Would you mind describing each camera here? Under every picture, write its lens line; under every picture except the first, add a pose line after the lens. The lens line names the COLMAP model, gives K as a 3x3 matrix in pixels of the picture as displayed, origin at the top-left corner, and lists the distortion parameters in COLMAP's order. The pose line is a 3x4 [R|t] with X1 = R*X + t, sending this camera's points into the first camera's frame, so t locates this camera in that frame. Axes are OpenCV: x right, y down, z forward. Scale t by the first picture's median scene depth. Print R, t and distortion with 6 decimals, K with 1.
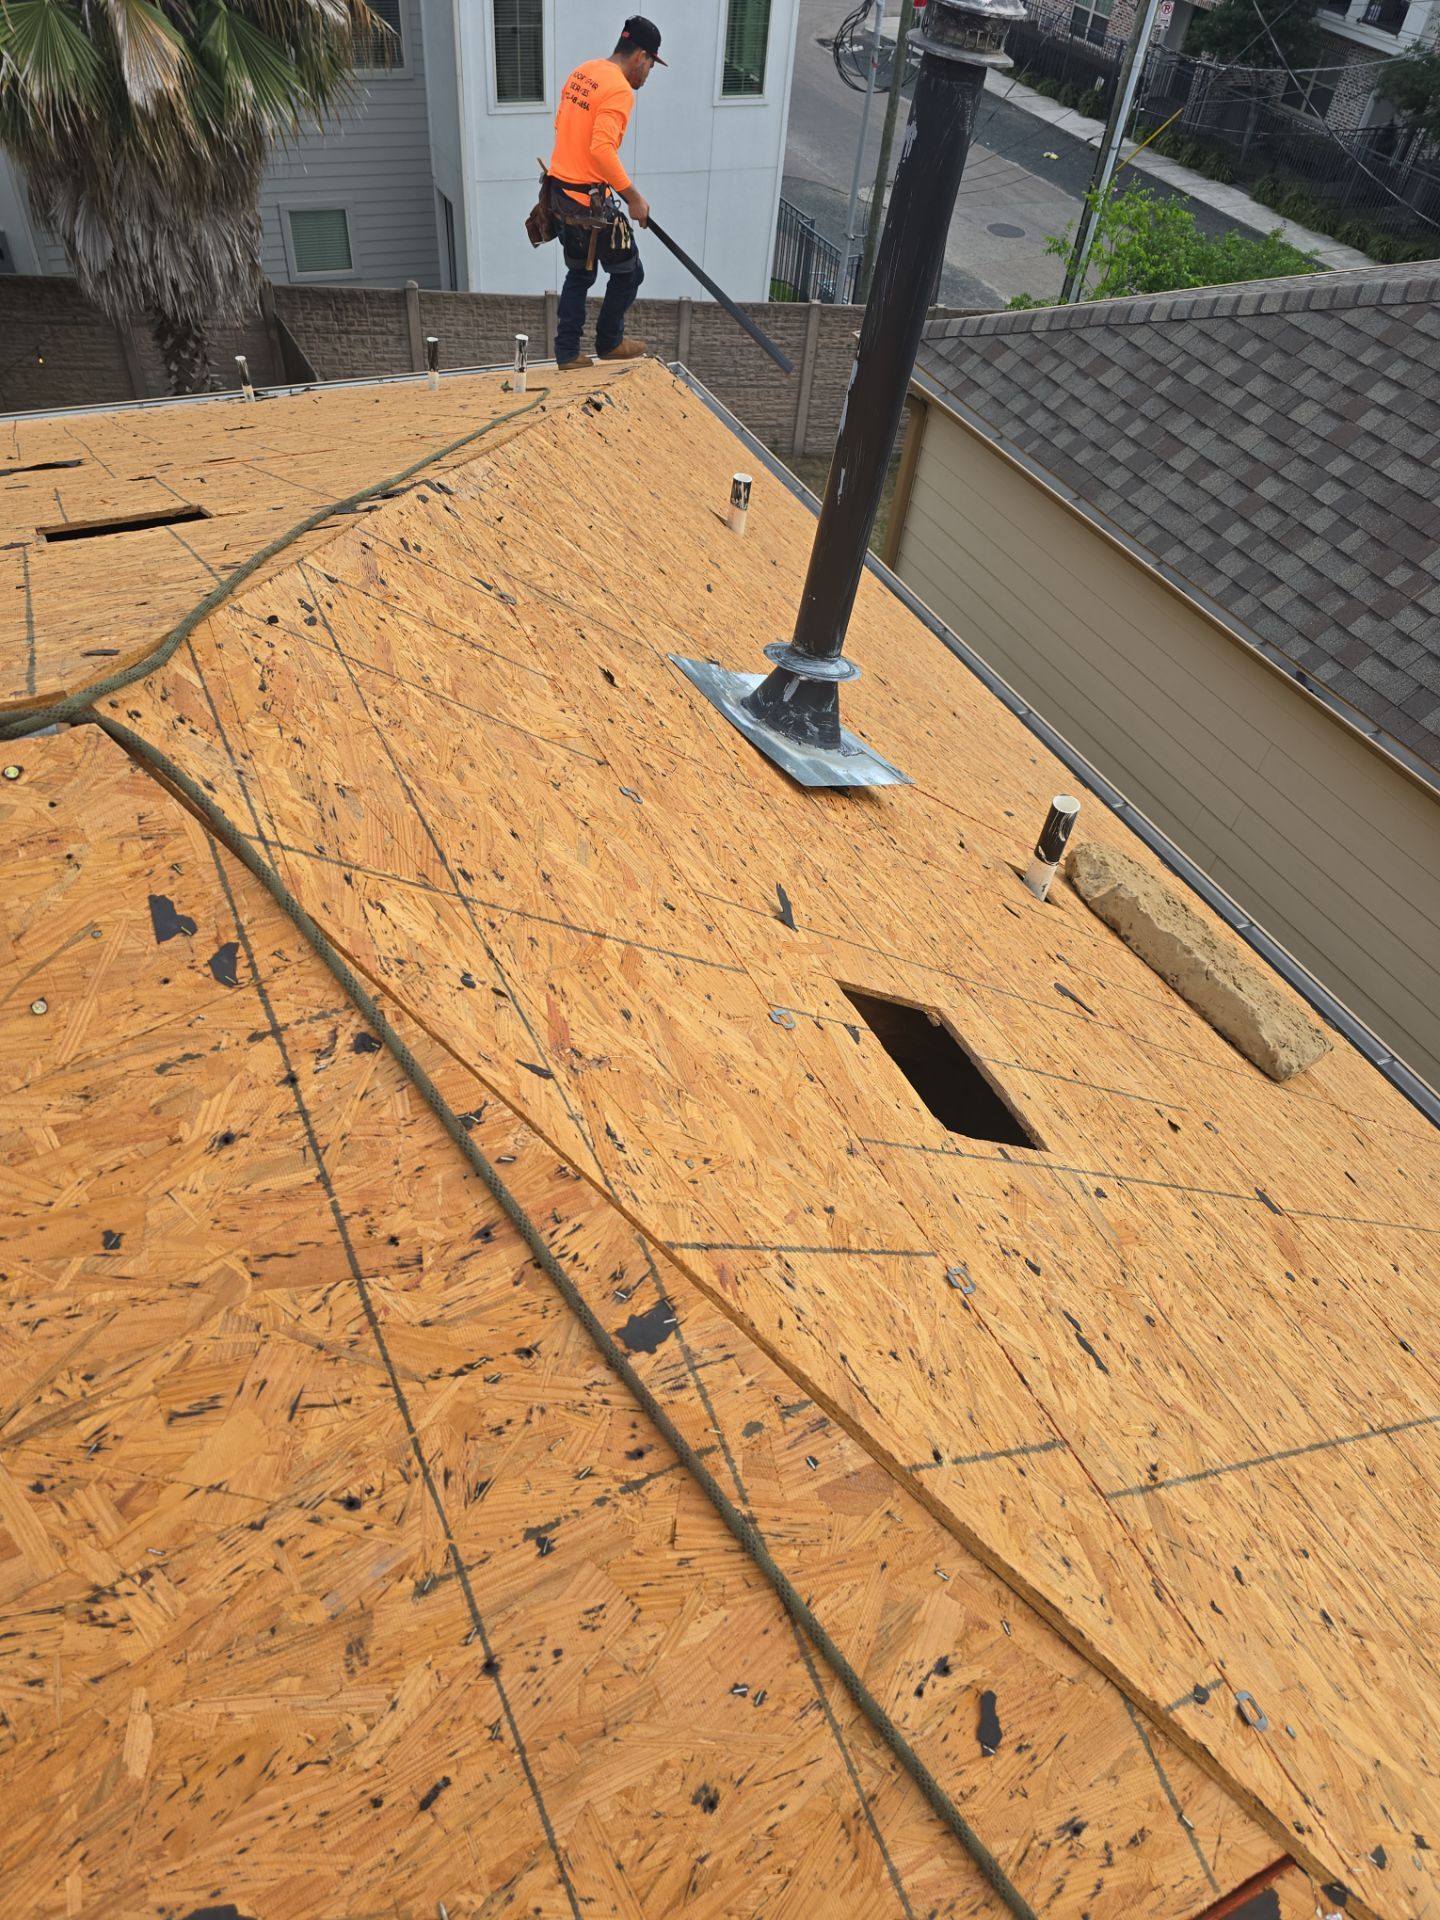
lens RADIAL K [[1364.8, 0, 804.1], [0, 1364.8, 968.1], [0, 0, 1]] dist [0.059714, -0.068449]
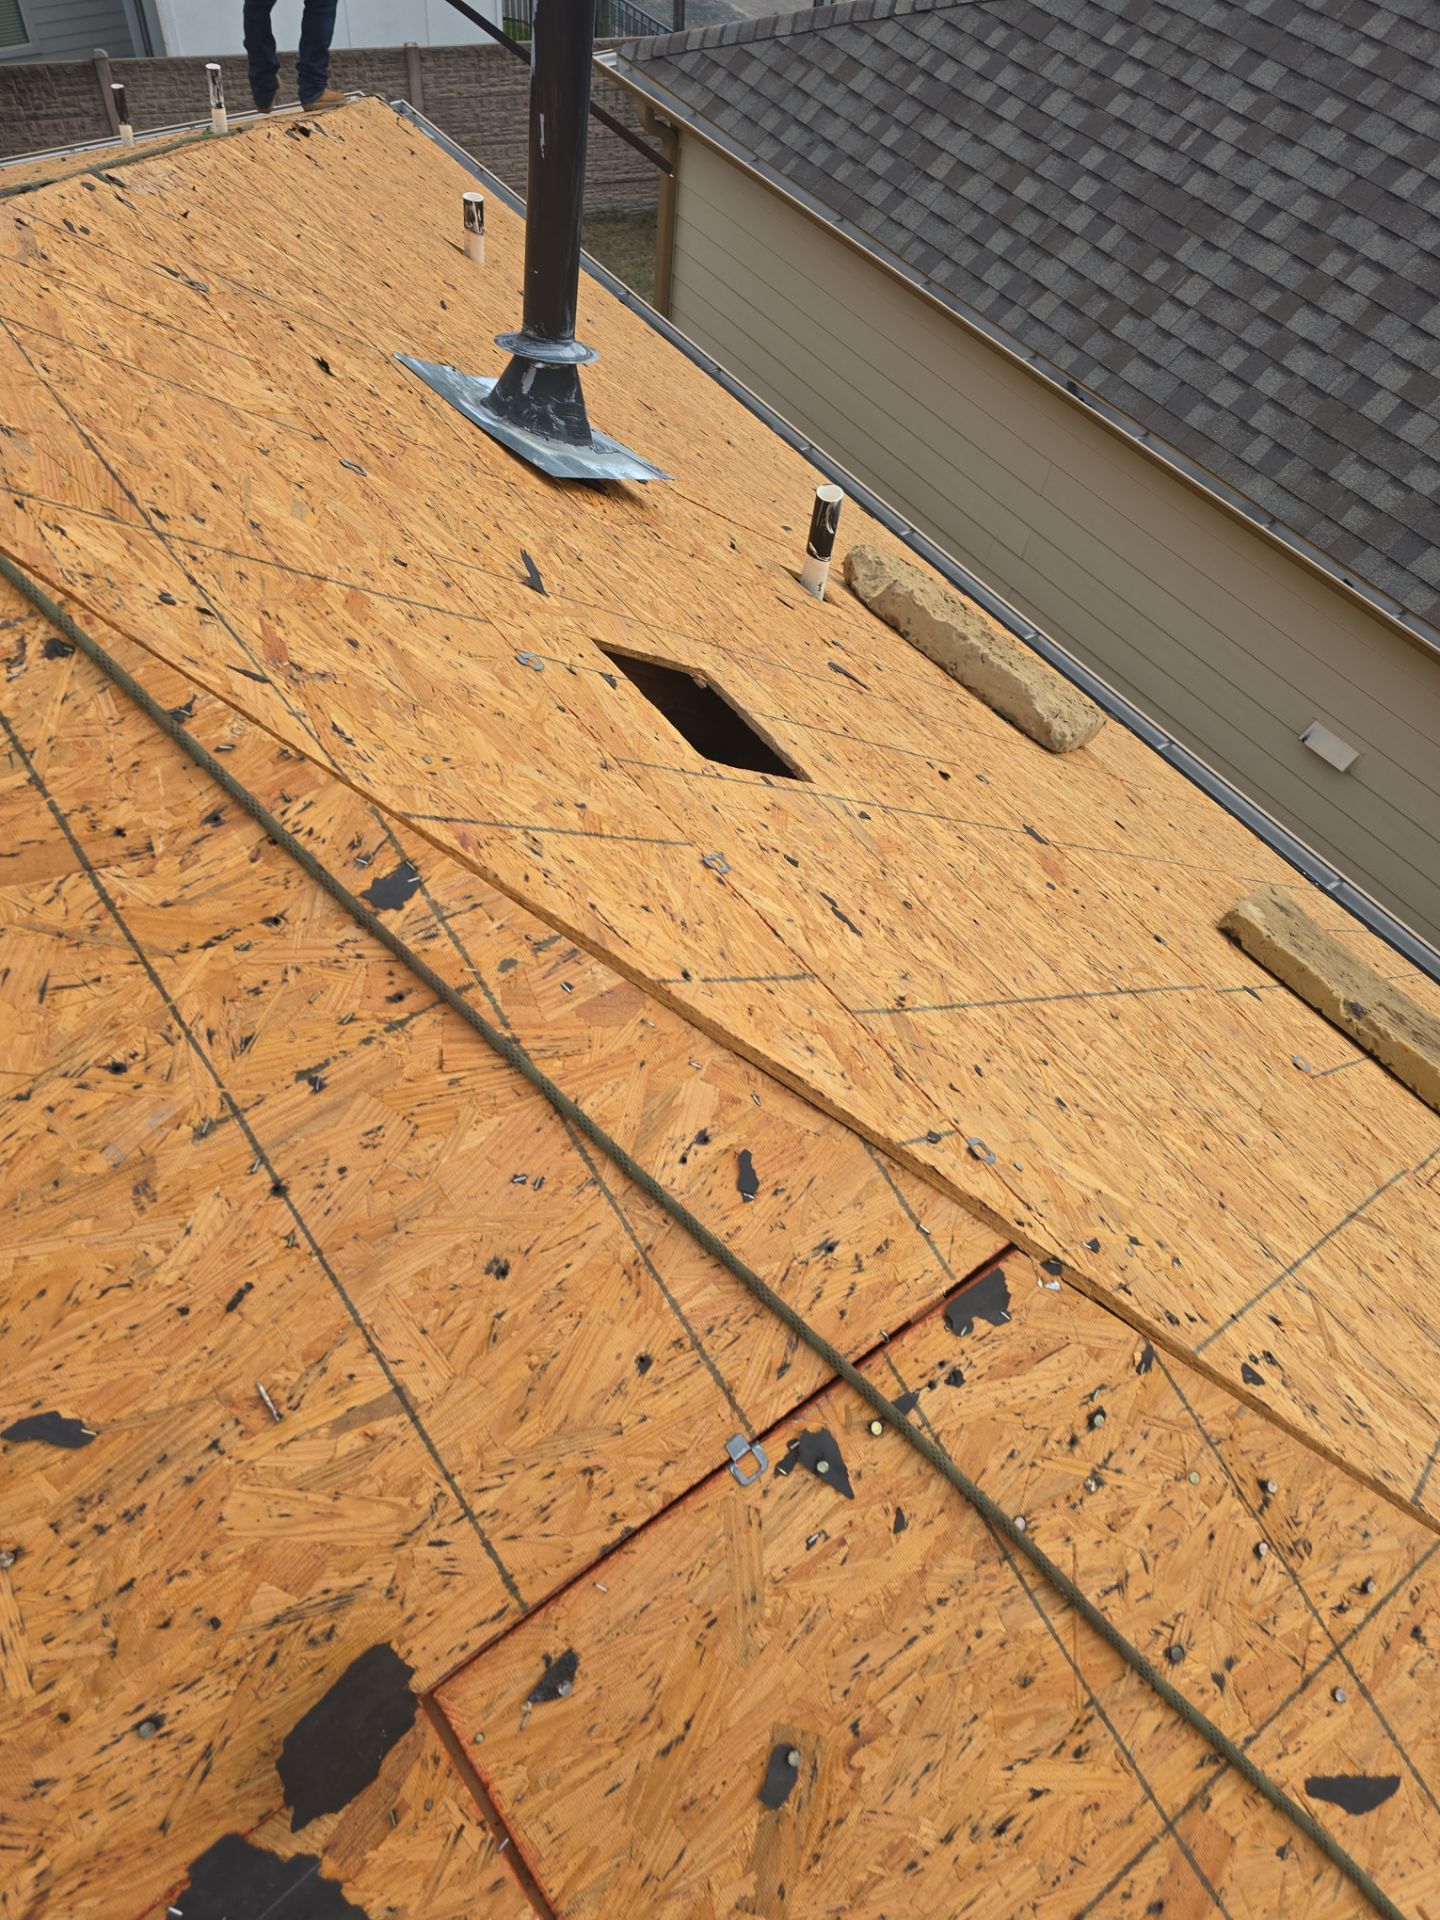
lens RADIAL K [[1333.5, 0, 805.8], [0, 1333.5, 960.1], [0, 0, 1]] dist [0.074034, -0.084620]
pose [[0.985809, -0.127393, 0.109326, 0.064819], [0.108848, 0.980859, 0.161453, 0.155173], [-0.127801, -0.147262, 0.980806, -0.043253]]
